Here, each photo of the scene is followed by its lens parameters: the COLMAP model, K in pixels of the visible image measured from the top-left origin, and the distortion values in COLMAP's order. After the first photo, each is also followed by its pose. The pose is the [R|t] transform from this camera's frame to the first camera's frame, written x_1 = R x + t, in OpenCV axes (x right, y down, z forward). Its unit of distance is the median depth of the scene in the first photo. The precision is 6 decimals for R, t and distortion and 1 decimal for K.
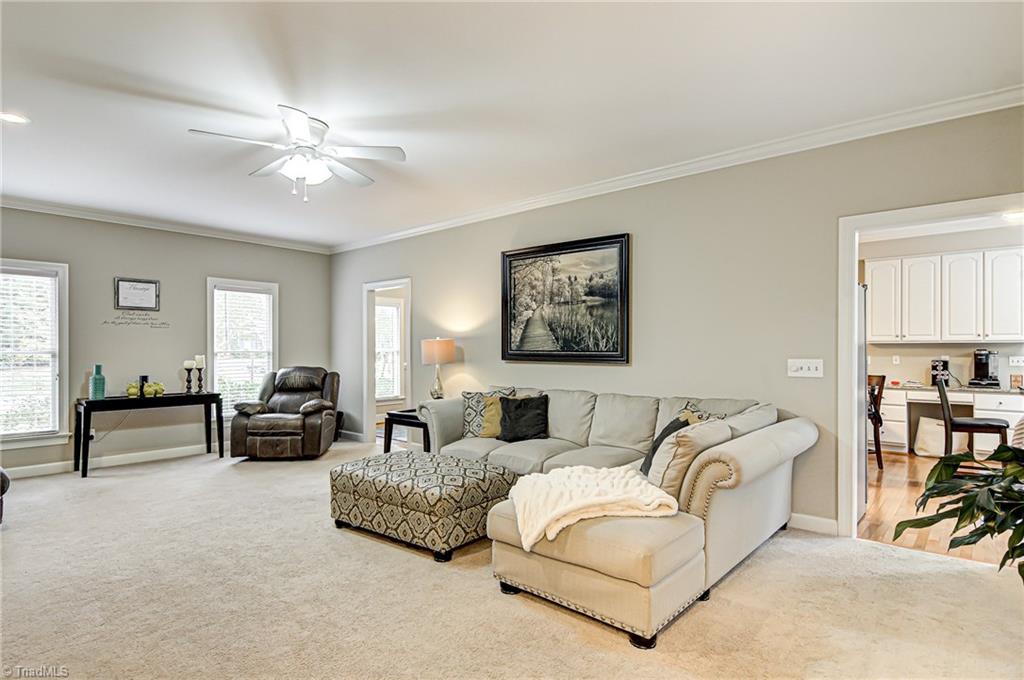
lens RADIAL K [[542.7, 0, 512.1], [0, 542.7, 345.8], [0, 0, 1]] dist [0.006470, -0.007465]
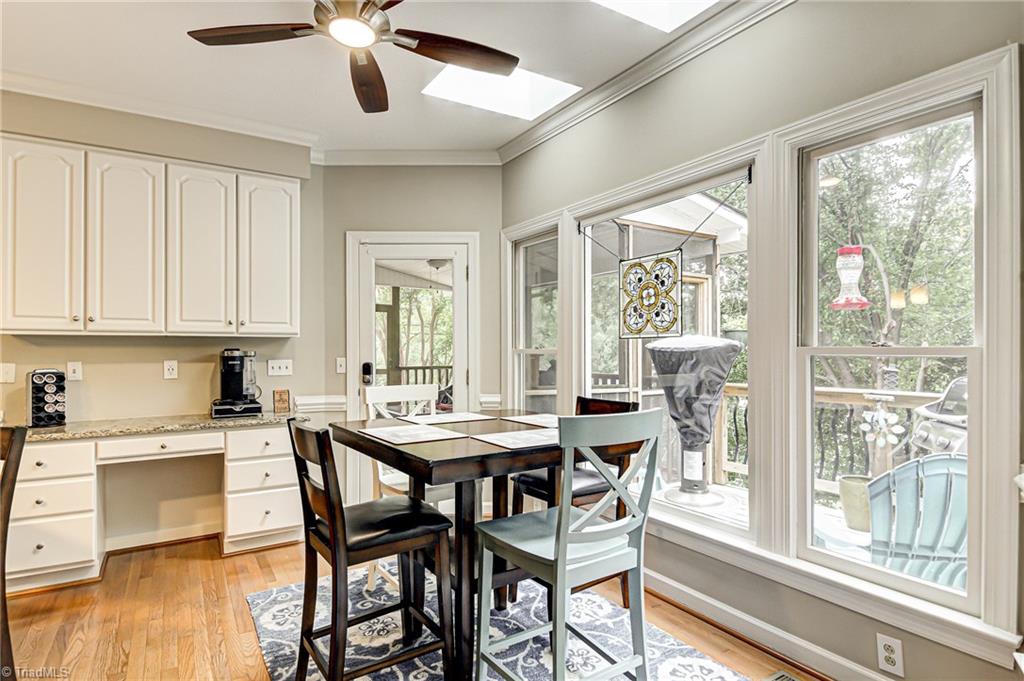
lens RADIAL K [[542.7, 0, 509.5], [0, 542.7, 346.3], [0, 0, 1]] dist [0.006470, -0.007465]
pose [[0.297698, 0.002616, 0.954657, 0.415159], [-0.003700, 0.999992, -0.001586, 0.004164], [-0.954653, -0.003060, 0.297705, 0.562644]]
